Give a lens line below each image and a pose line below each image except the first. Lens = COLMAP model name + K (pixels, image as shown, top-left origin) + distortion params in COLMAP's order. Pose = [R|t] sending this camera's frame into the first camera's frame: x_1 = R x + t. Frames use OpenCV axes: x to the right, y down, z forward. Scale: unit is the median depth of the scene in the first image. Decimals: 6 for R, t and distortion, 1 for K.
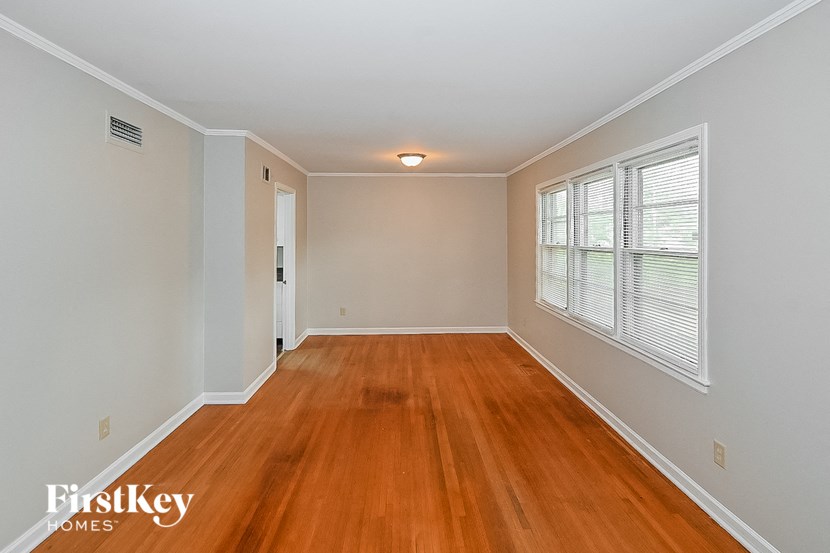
lens RADIAL K [[400.4, 0, 413.0], [0, 400.4, 236.4], [0, 0, 1]] dist [0.001569, 0.000395]
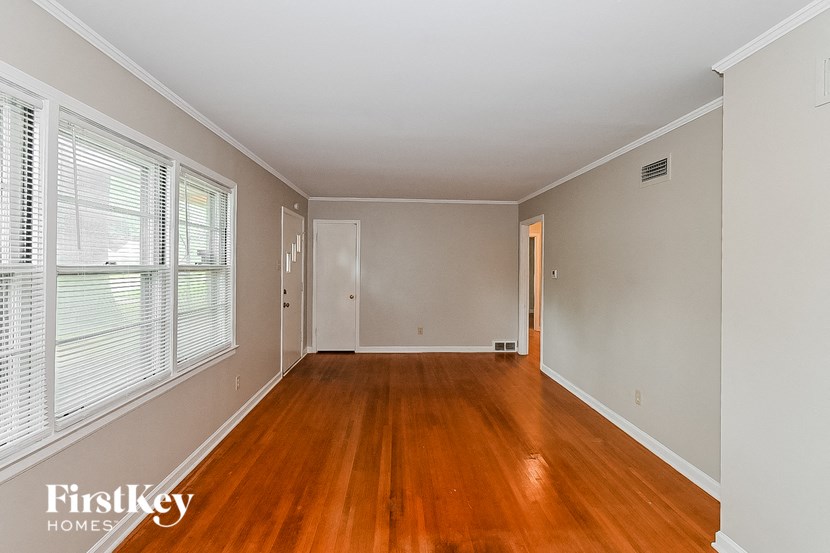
lens RADIAL K [[384.0, 0, 429.3], [0, 384.0, 263.0], [0, 0, 1]] dist [0.000450, 0.000079]
pose [[-0.998351, -0.009438, -0.056628, 0.025318], [-0.009469, 0.999955, 0.000287, 0.012246], [0.056623, 0.000822, -0.998395, 1.683389]]
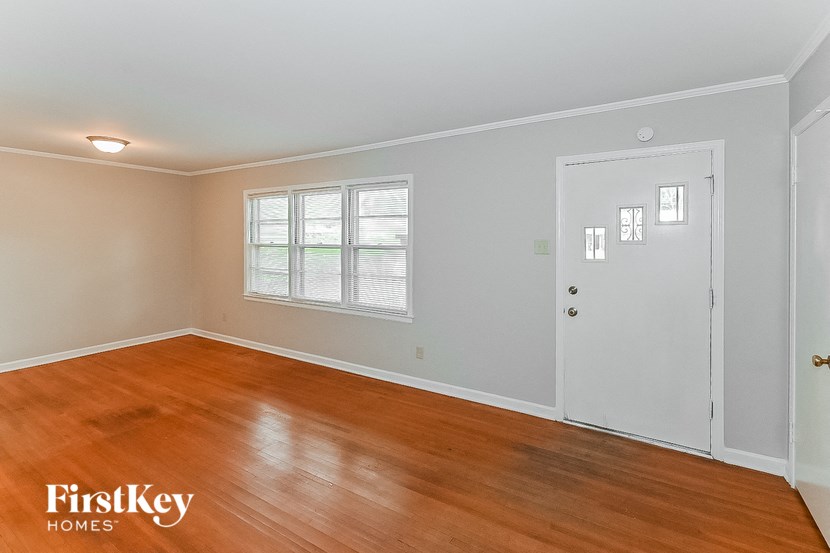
lens RADIAL K [[400.4, 0, 413.0], [0, 400.4, 236.4], [0, 0, 1]] dist [0.001569, 0.000395]
pose [[0.563552, 0.002834, 0.826075, -0.502573], [-0.001010, 0.999996, -0.002742, 0.004266], [-0.826080, 0.000711, 0.563553, -0.019015]]
